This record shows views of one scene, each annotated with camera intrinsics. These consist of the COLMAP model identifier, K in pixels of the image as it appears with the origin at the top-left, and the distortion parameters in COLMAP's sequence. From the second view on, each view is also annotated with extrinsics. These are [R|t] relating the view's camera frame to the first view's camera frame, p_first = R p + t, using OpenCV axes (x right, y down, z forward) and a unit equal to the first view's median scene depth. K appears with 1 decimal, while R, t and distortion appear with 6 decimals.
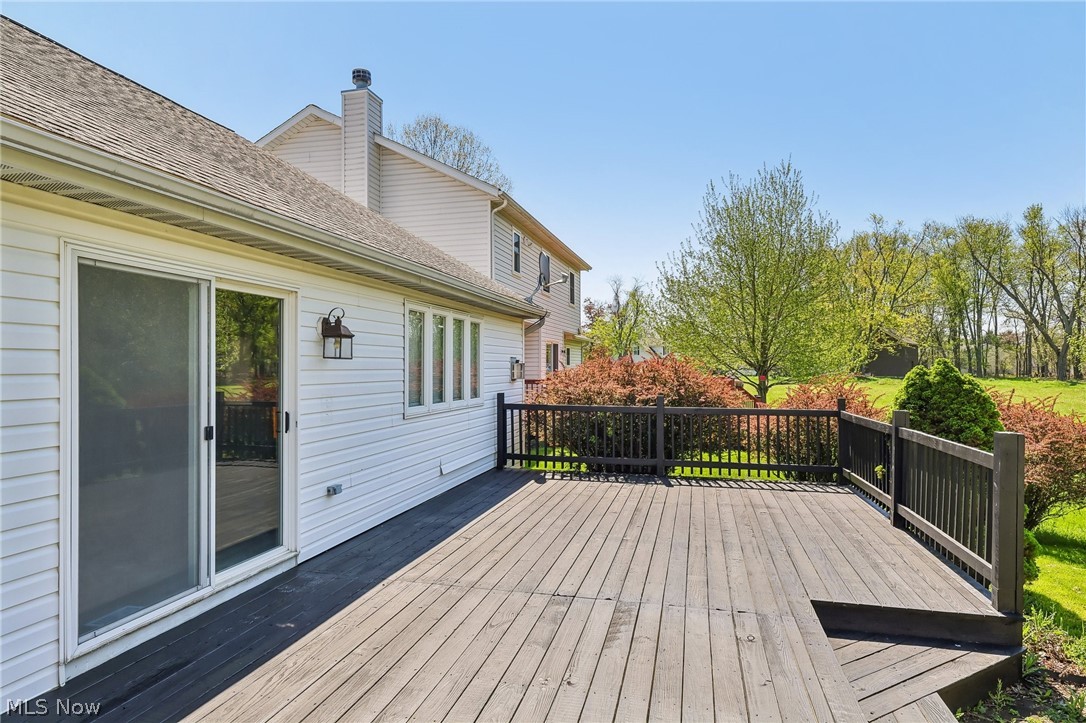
lens RADIAL K [[635.8, 0, 543.0], [0, 635.8, 361.5], [0, 0, 1]] dist [-0.005410, 0.000760]
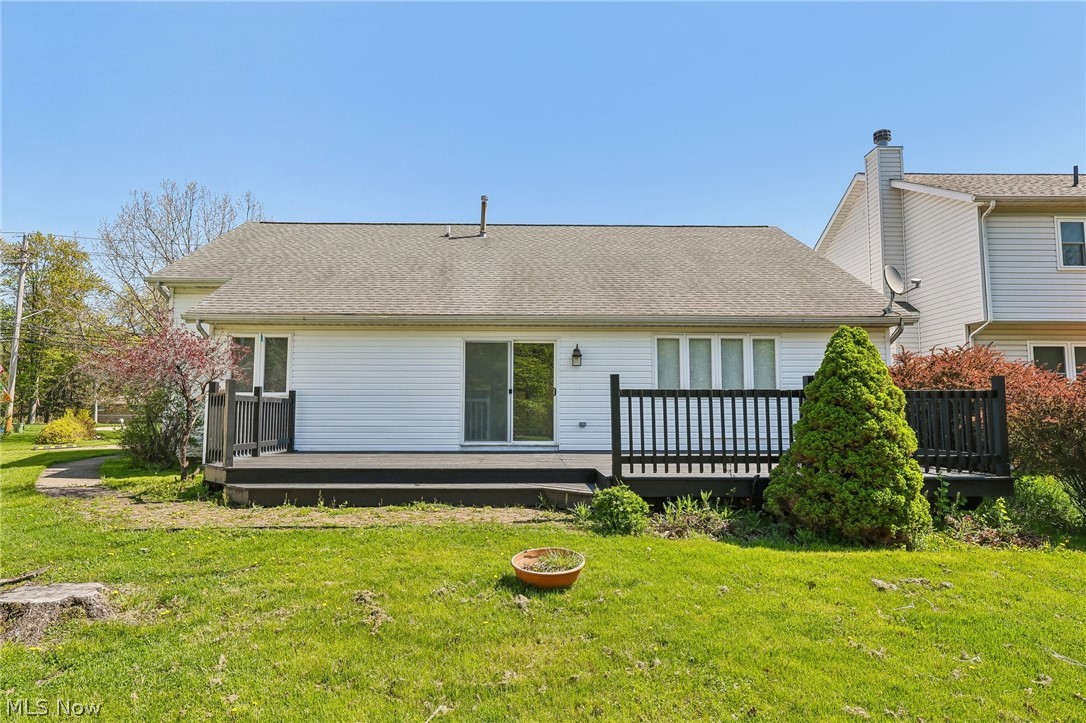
lens RADIAL K [[635.8, 0, 543.0], [0, 635.8, 361.5], [0, 0, 1]] dist [-0.005410, 0.000760]
pose [[0.254052, -0.080753, -0.963814, 1.015159], [0.006738, 0.996632, -0.081727, 0.090725], [0.967167, 0.014268, 0.253740, 0.159078]]
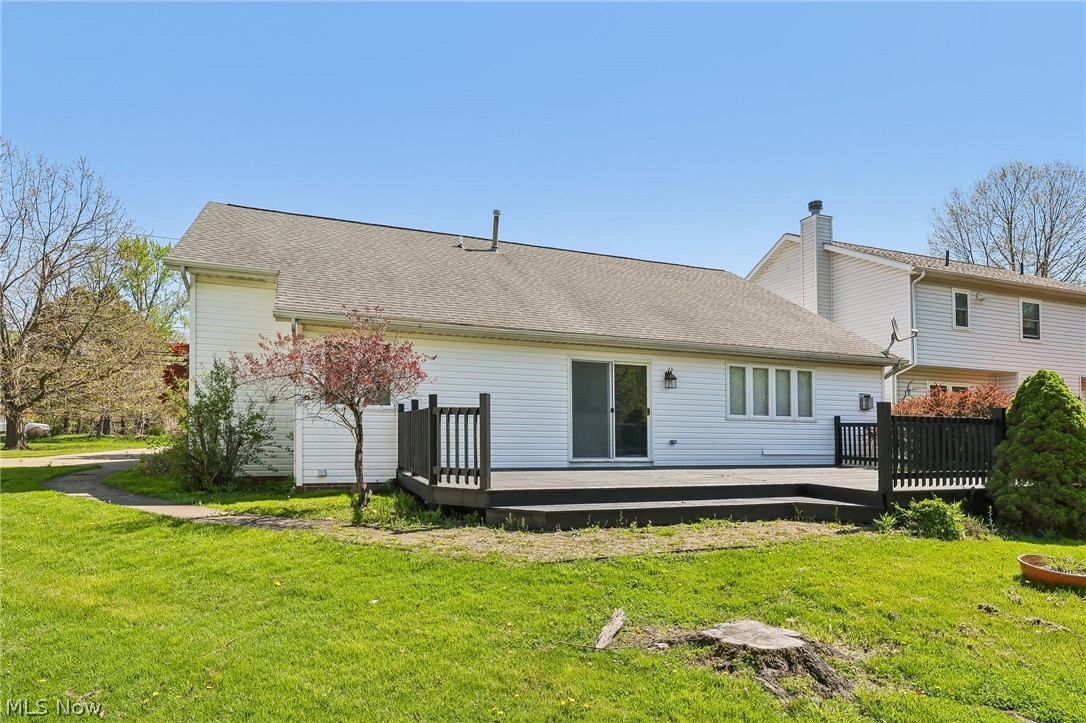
lens RADIAL K [[600.7, 0, 537.9], [0, 600.7, 413.4], [0, 0, 1]] dist [-0.003273, -0.001148]
pose [[0.570081, -0.015100, -0.821450, 0.710141], [-0.007898, 0.999684, -0.023857, 0.083618], [0.821550, 0.020088, 0.569782, -0.416201]]
